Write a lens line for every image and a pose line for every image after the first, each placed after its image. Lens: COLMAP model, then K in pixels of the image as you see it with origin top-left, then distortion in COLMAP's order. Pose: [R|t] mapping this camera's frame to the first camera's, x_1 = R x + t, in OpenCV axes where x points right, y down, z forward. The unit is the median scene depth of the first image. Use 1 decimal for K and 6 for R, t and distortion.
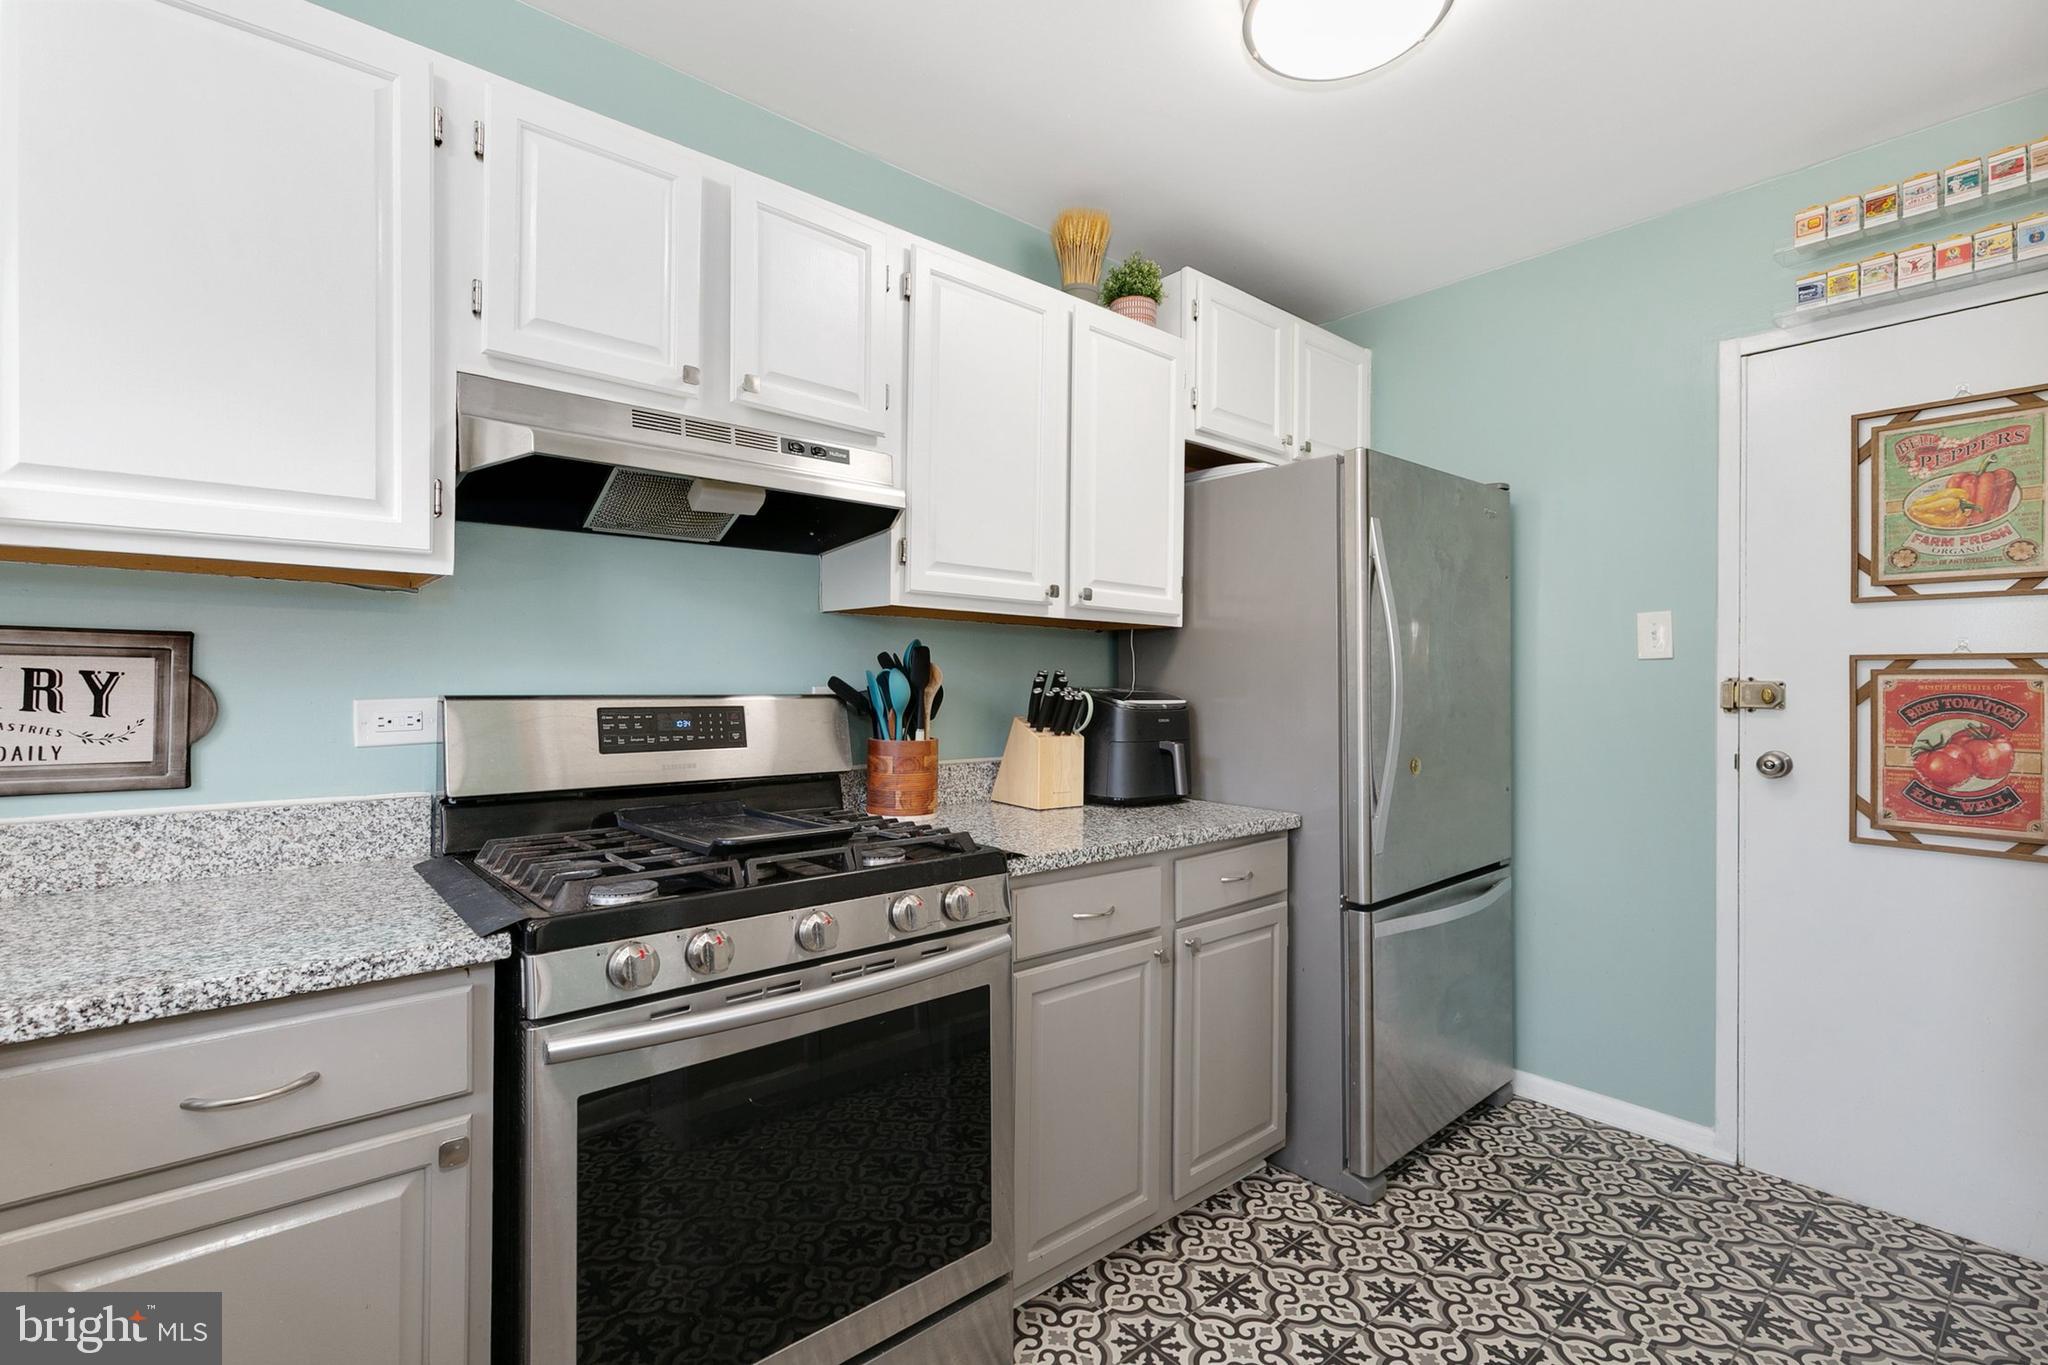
lens RADIAL K [[926.5, 0, 1016.0], [0, 926.5, 684.8], [0, 0, 1]] dist [0.009209, -0.000057]
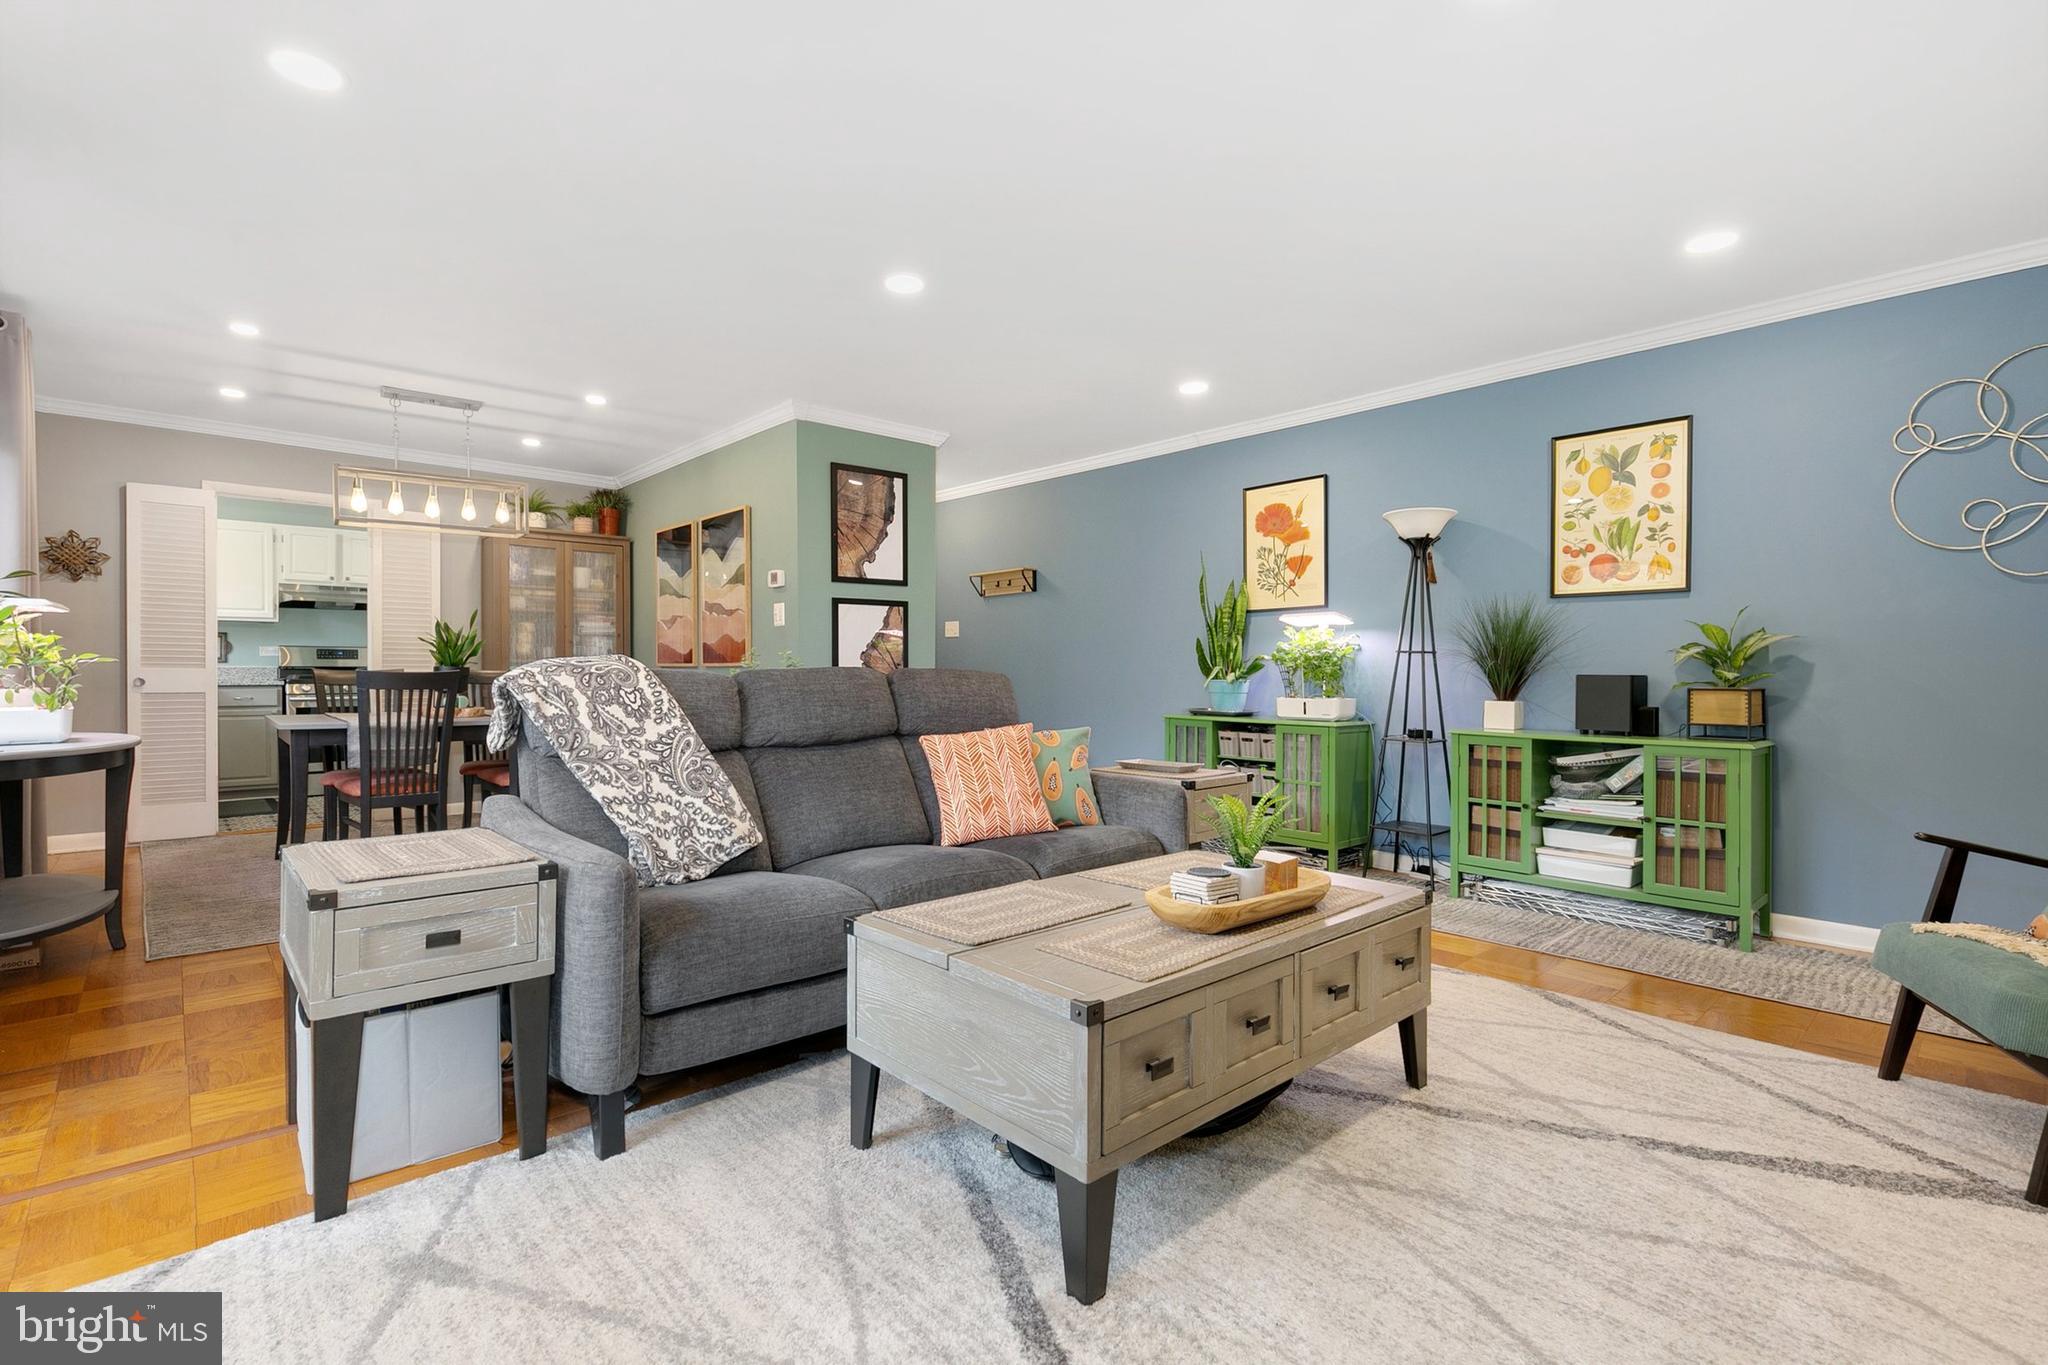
lens RADIAL K [[926.5, 0, 1016.0], [0, 926.5, 684.8], [0, 0, 1]] dist [0.009209, -0.000057]
pose [[0.999757, 0.000749, 0.022053, 2.942374], [-0.001161, 0.999824, 0.018698, 0.114027], [-0.022035, -0.018719, 0.999582, -3.720586]]
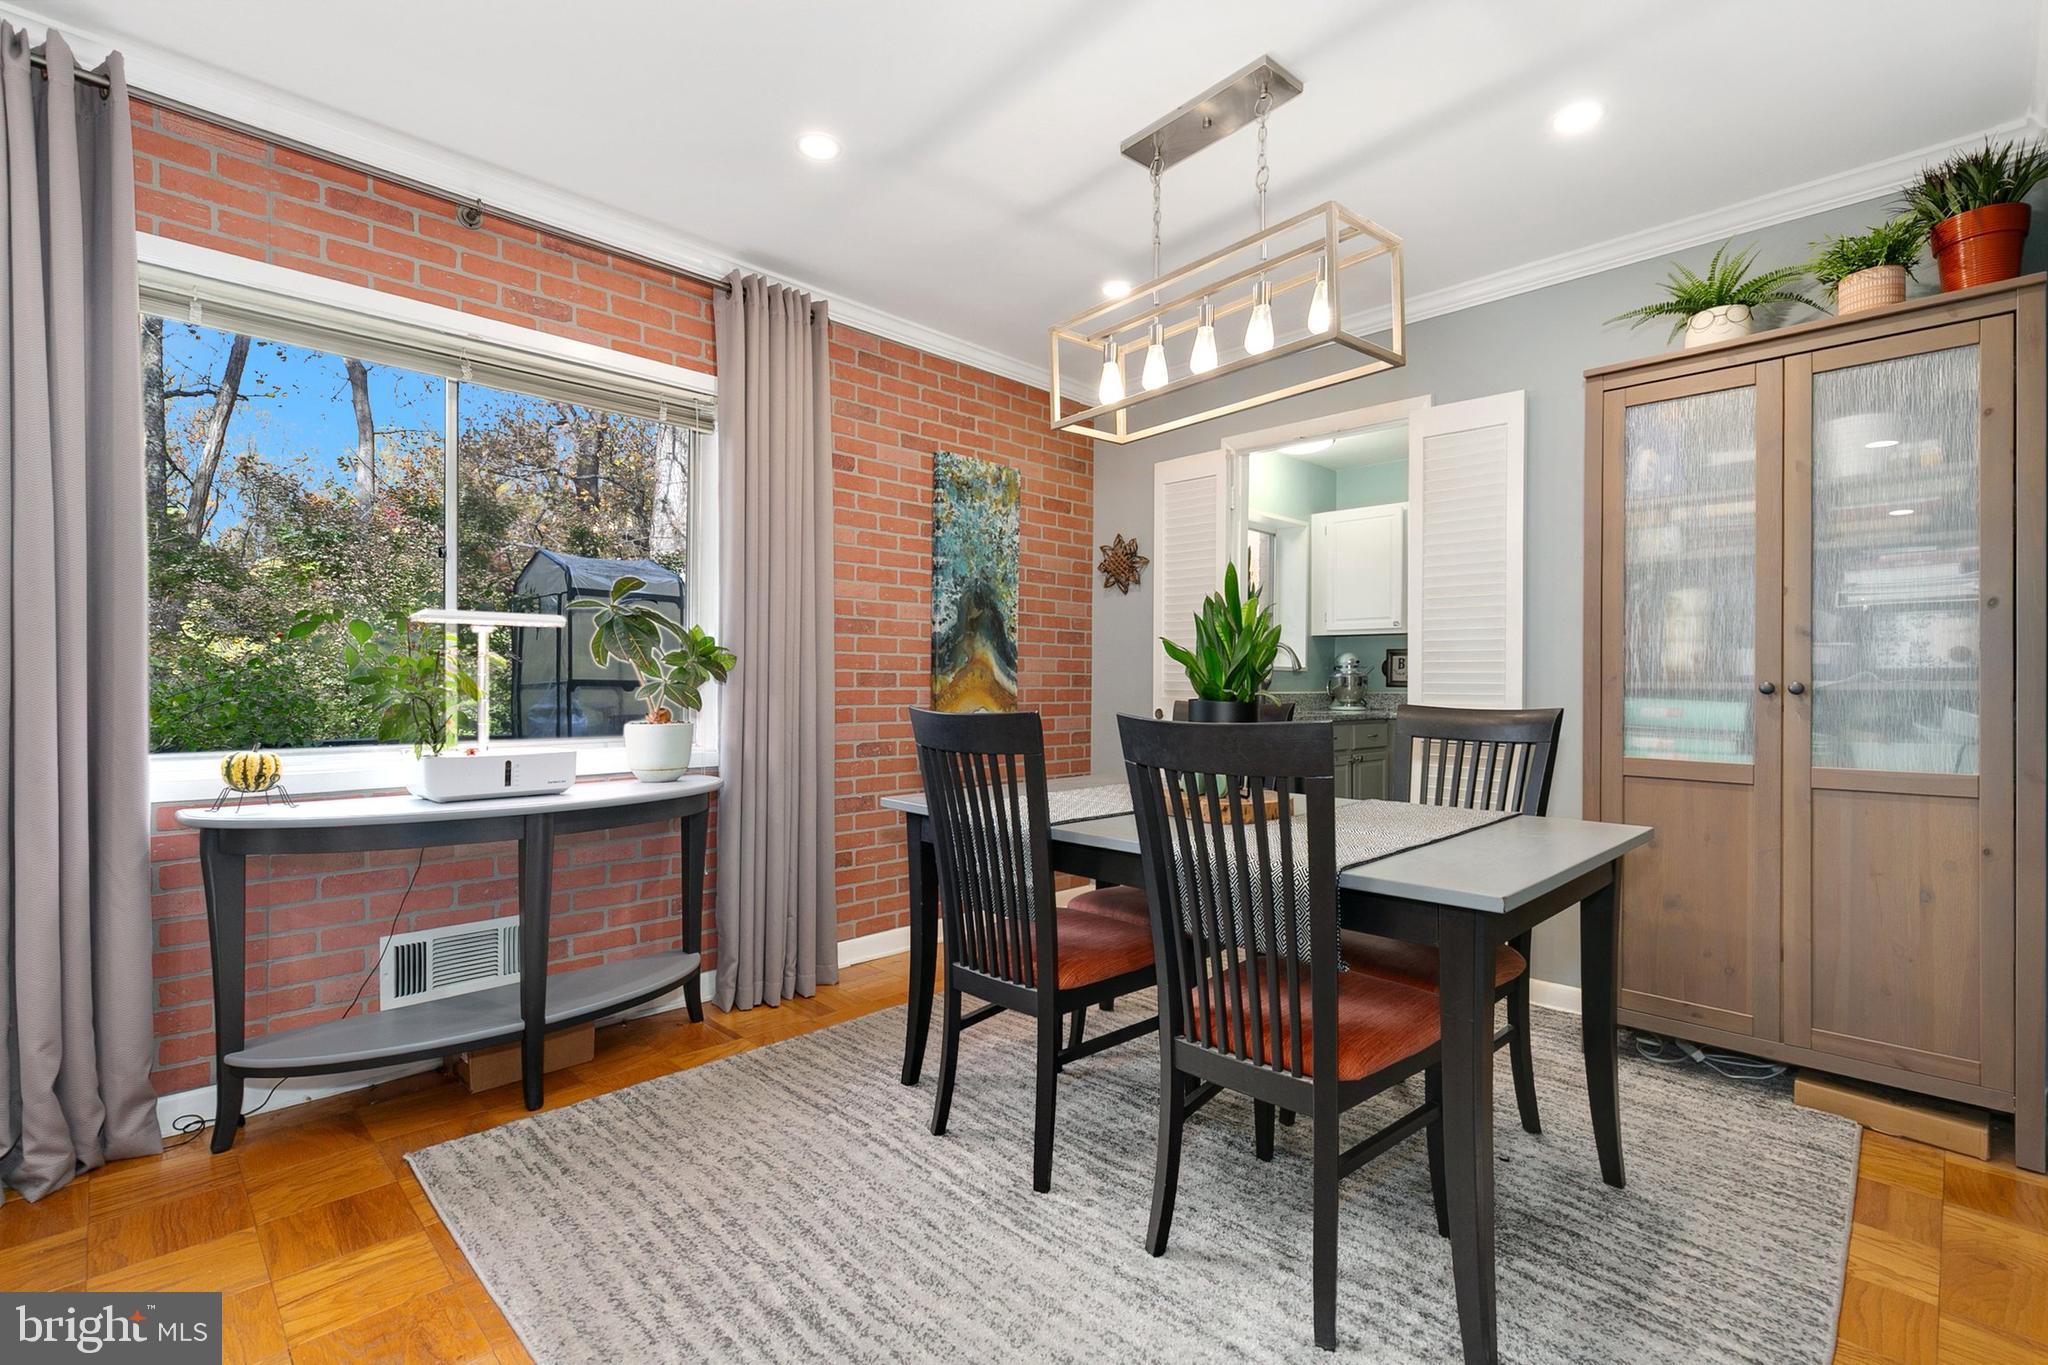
lens RADIAL K [[933.2, 0, 1053.7], [0, 933.2, 657.5], [0, 0, 1]] dist [0.018347, -0.000246]
pose [[0.091613, -0.031079, -0.995310, 2.472607], [-0.000856, 0.999510, -0.031289, 0.093498], [0.995794, 0.003719, 0.091541, -0.931740]]
